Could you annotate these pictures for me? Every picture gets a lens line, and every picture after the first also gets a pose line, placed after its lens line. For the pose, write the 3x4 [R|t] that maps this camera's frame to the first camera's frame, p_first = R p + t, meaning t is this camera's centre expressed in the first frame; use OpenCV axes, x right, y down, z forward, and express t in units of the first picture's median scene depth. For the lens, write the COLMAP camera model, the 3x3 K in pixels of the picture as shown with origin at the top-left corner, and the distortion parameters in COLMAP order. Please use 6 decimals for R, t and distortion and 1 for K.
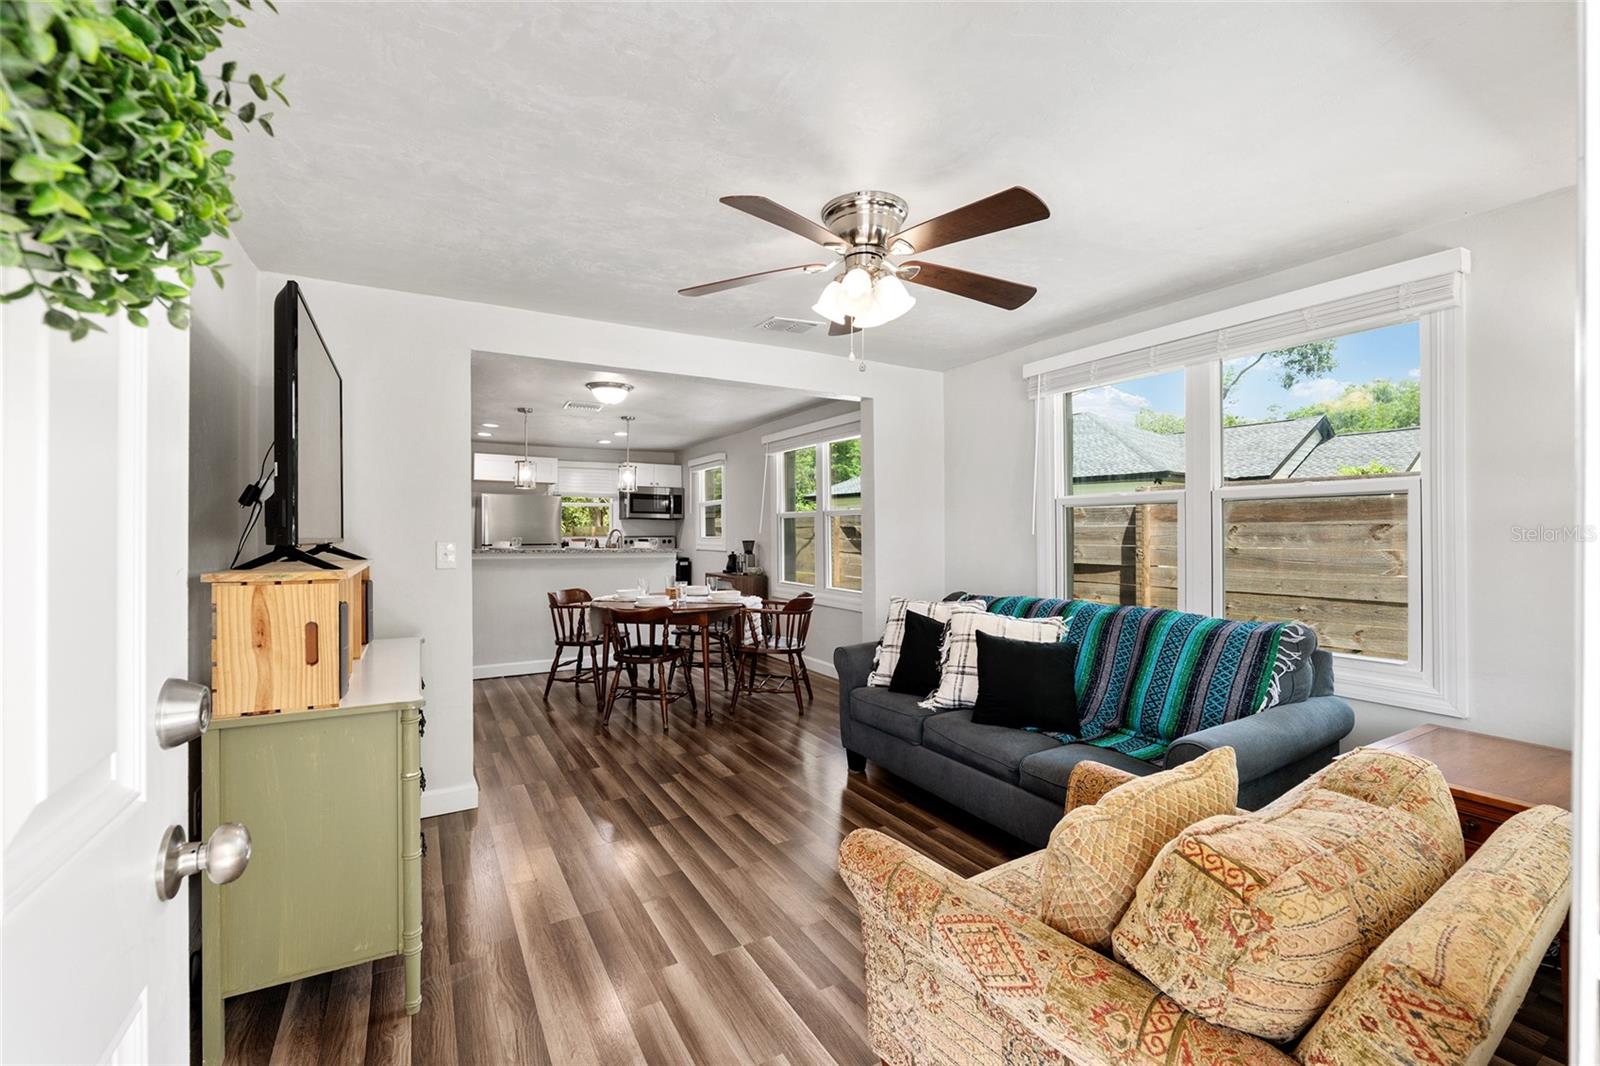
lens RADIAL K [[647.1, 0, 799.1], [0, 647.1, 527.4], [0, 0, 1]] dist [-0.003397, -0.000003]
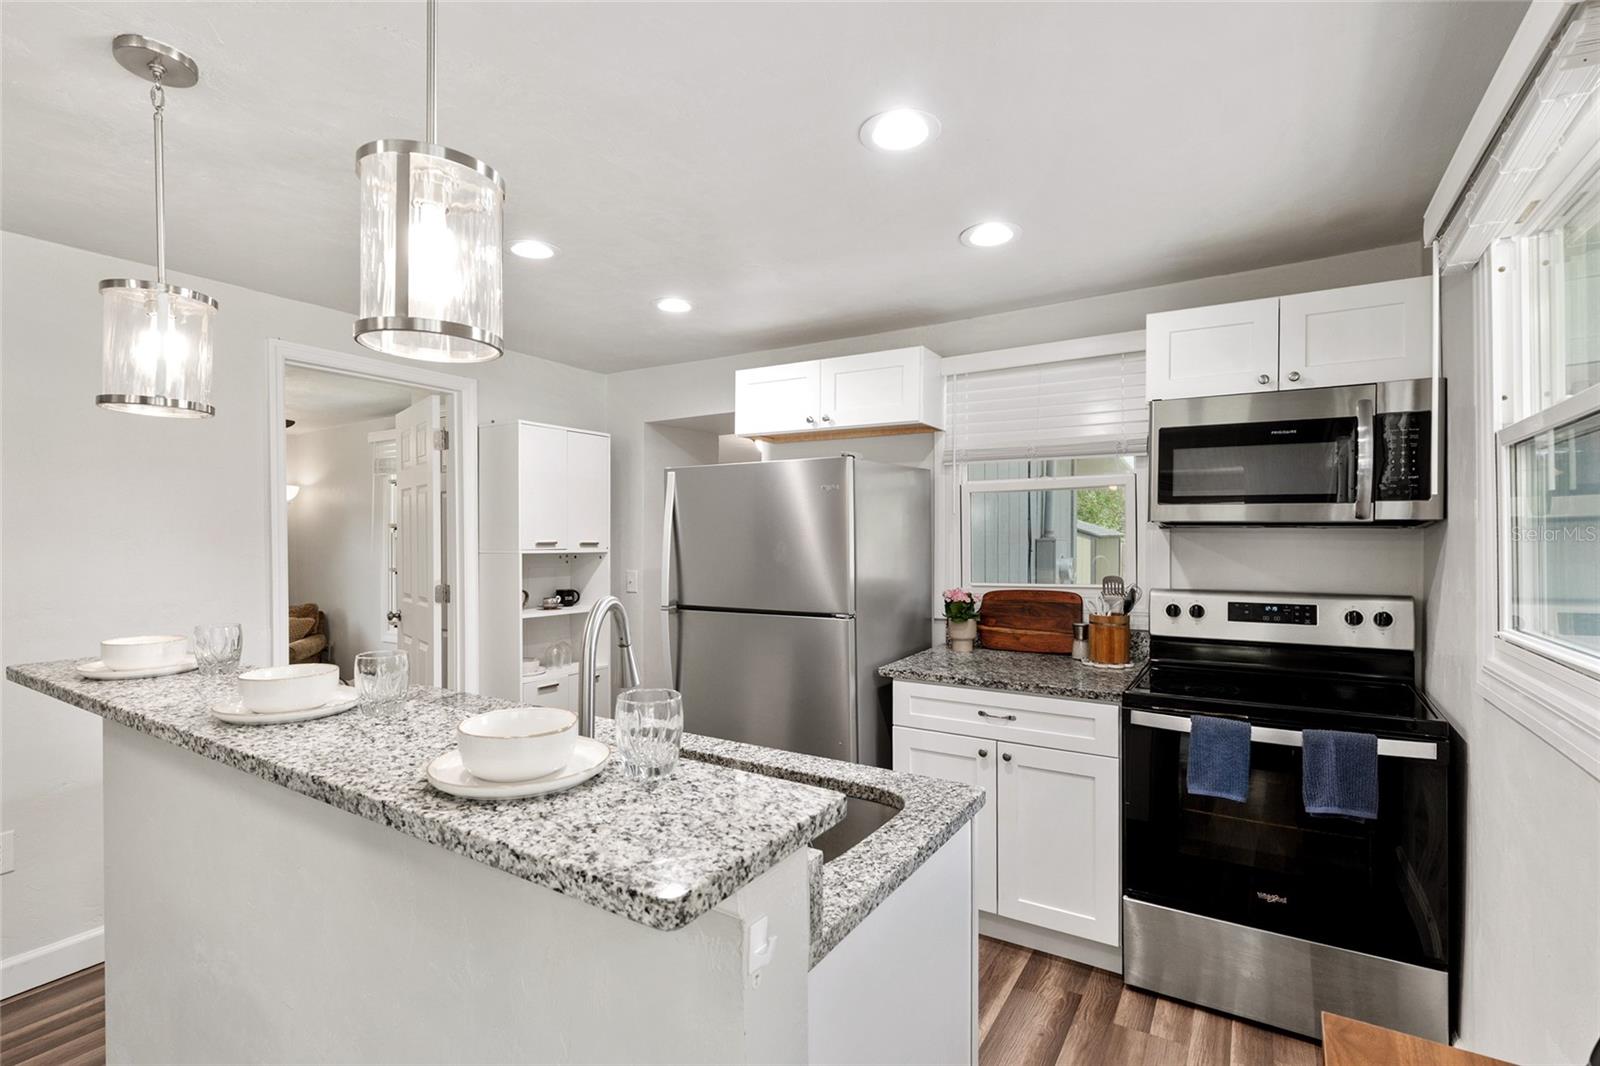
lens RADIAL K [[747.4, 0, 798.4], [0, 747.4, 533.1], [0, 0, 1]] dist [0.001335, -0.000089]
pose [[0.470780, 0.001141, -0.882250, -0.185362], [0.001173, 0.999997, 0.001920, -0.032720], [0.882250, -0.001939, 0.470777, 2.125833]]
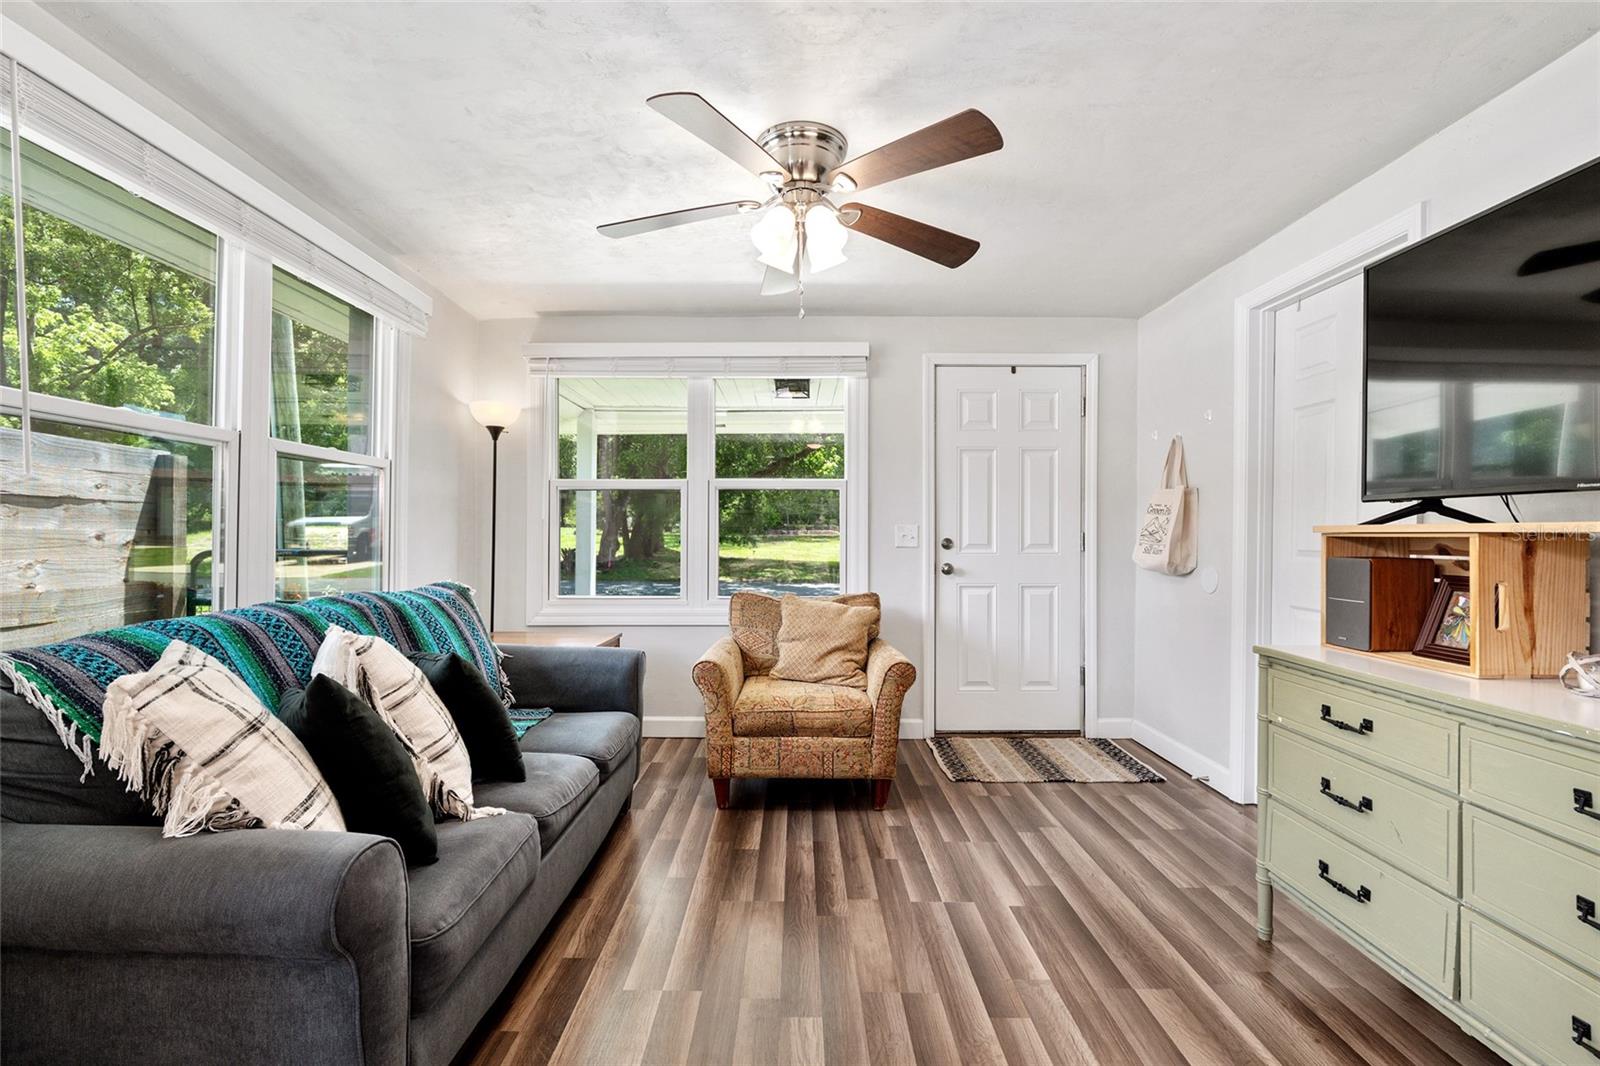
lens RADIAL K [[687.6, 0, 795.5], [0, 687.6, 543.5], [0, 0, 1]] dist [0.003618, -0.000541]
pose [[-0.855906, 0.003448, 0.517120, -0.291186], [-0.001046, 0.999964, -0.008399, 0.058782], [-0.517130, -0.007730, -0.855872, 1.323855]]
